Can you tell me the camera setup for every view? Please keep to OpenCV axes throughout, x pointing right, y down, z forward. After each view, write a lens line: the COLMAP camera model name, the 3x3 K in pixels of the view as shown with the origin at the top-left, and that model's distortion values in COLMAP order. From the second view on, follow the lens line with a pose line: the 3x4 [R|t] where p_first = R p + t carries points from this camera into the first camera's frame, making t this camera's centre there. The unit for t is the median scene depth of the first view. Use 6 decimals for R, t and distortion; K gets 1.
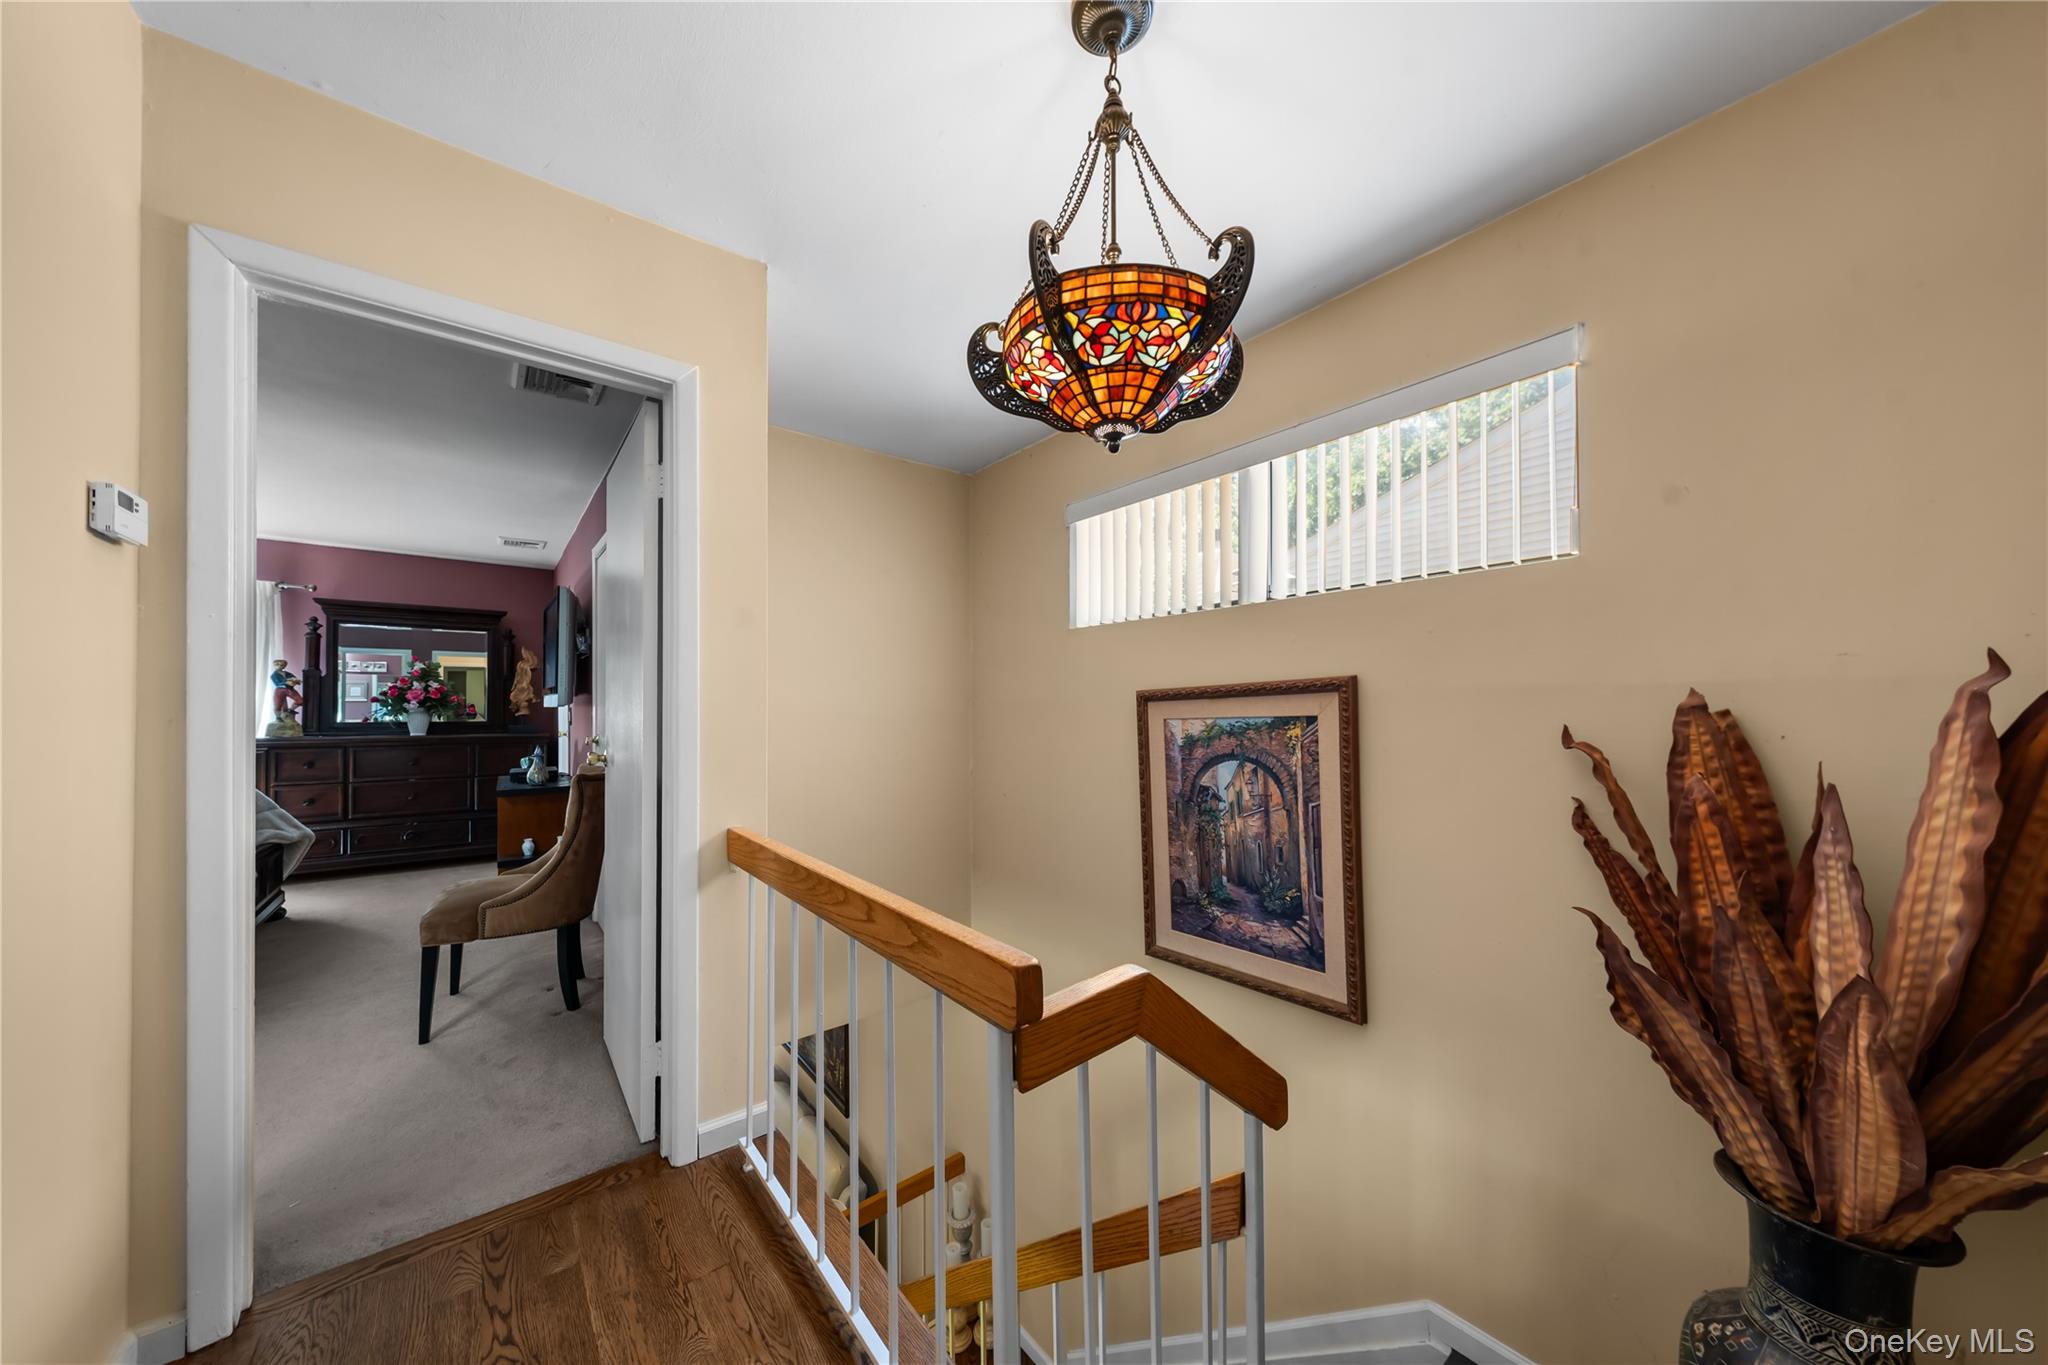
lens RADIAL K [[690.4, 0, 1010.7], [0, 690.4, 705.9], [0, 0, 1]] dist [0.000246, 0.000096]
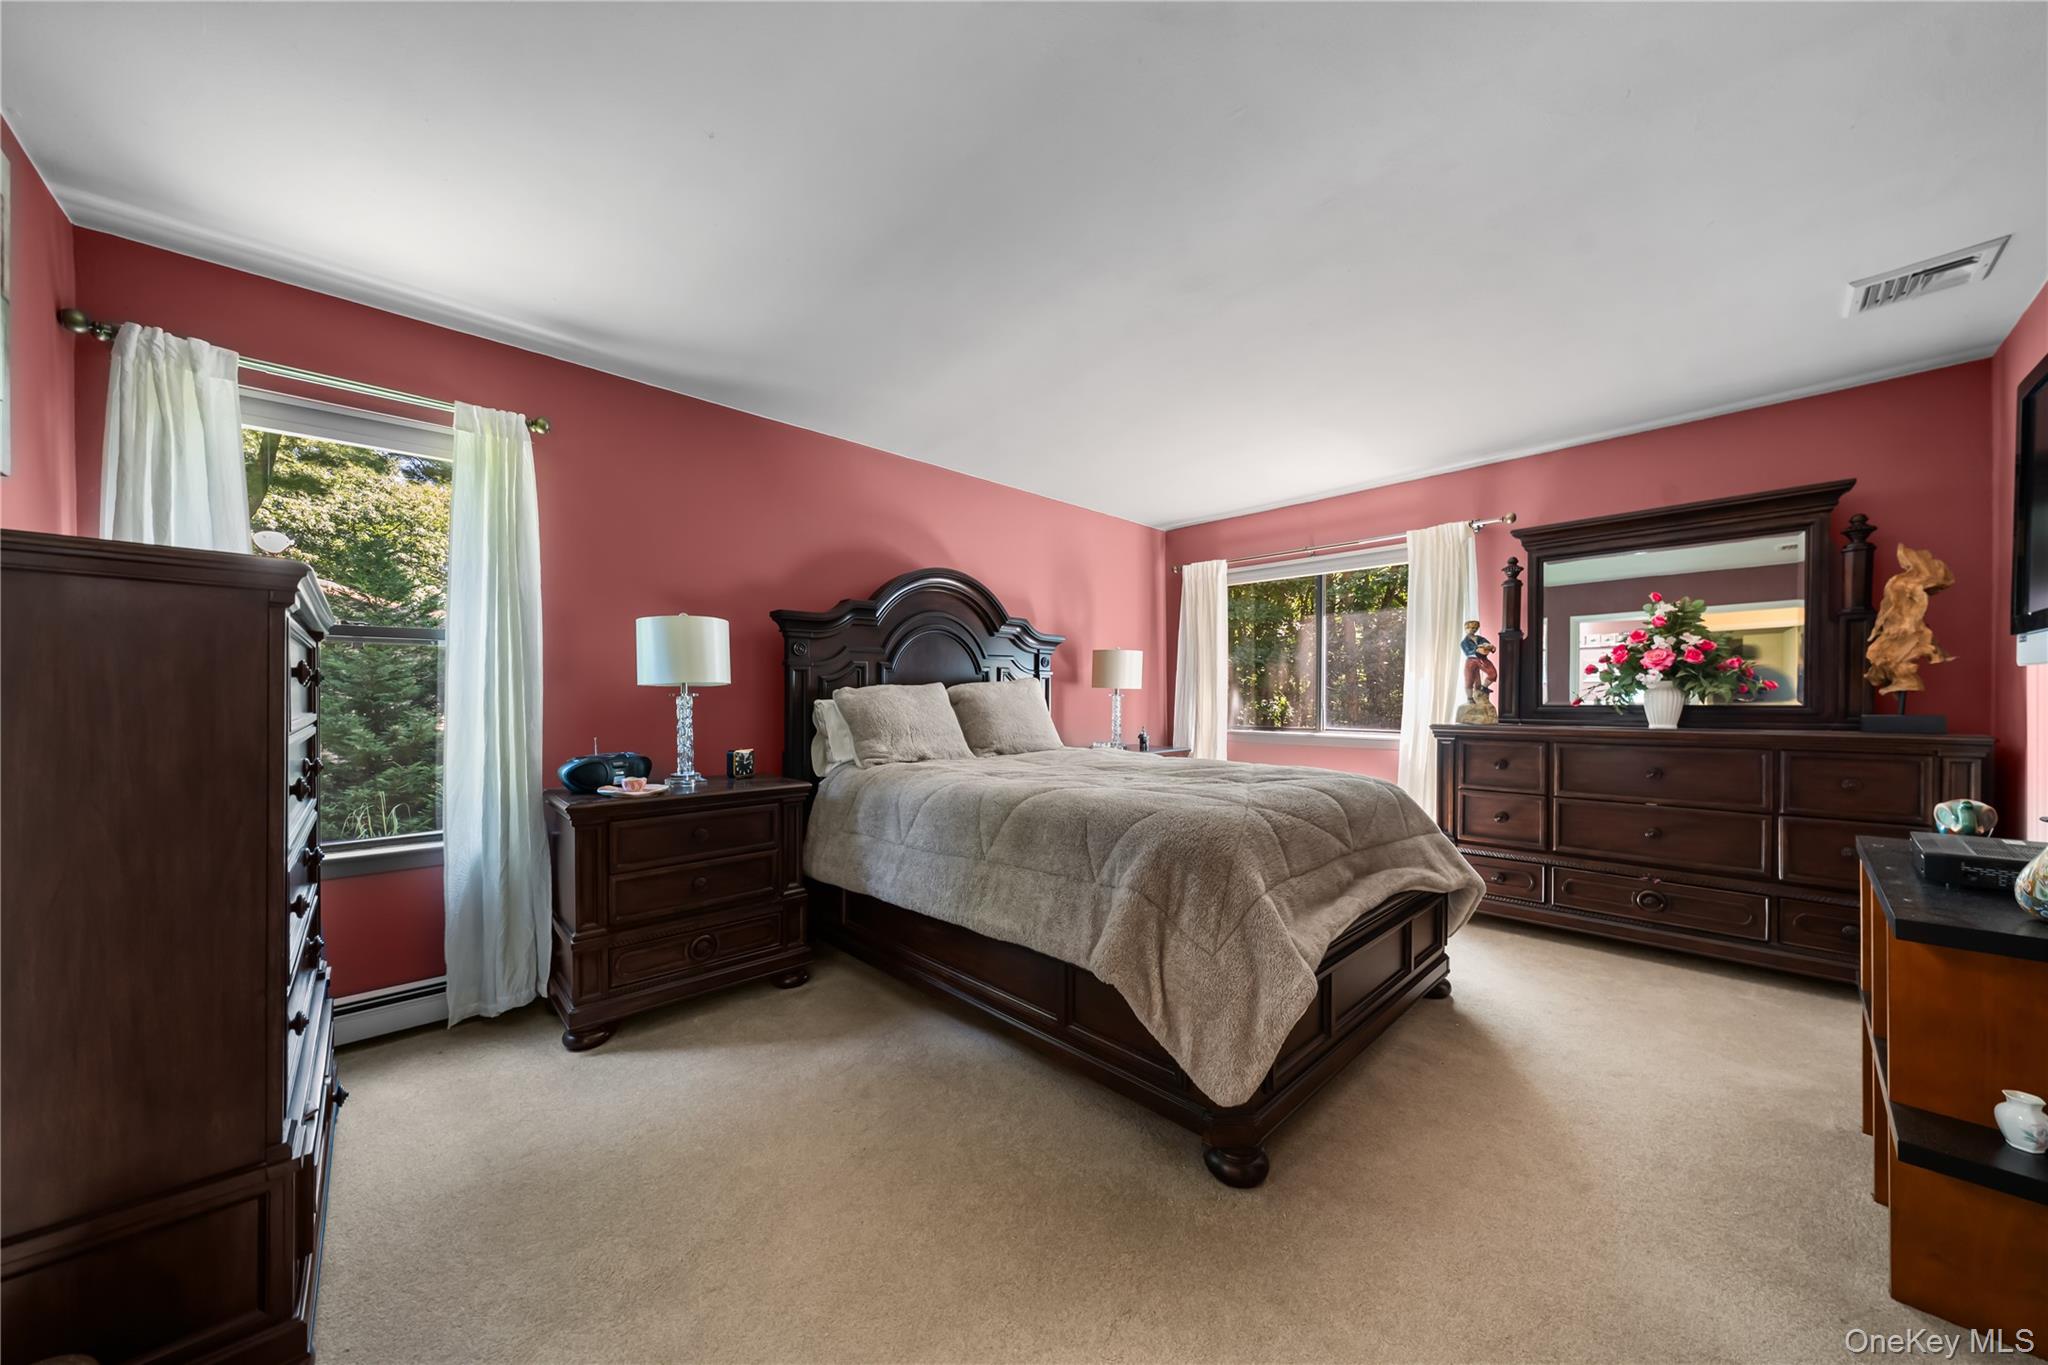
lens RADIAL K [[690.4, 0, 1010.7], [0, 690.4, 705.9], [0, 0, 1]] dist [0.000246, 0.000096]
pose [[0.088626, 0.011677, -0.995997, -0.337407], [0.015710, 0.999791, 0.013119, 0.007910], [0.995941, -0.016810, 0.088424, 0.413903]]
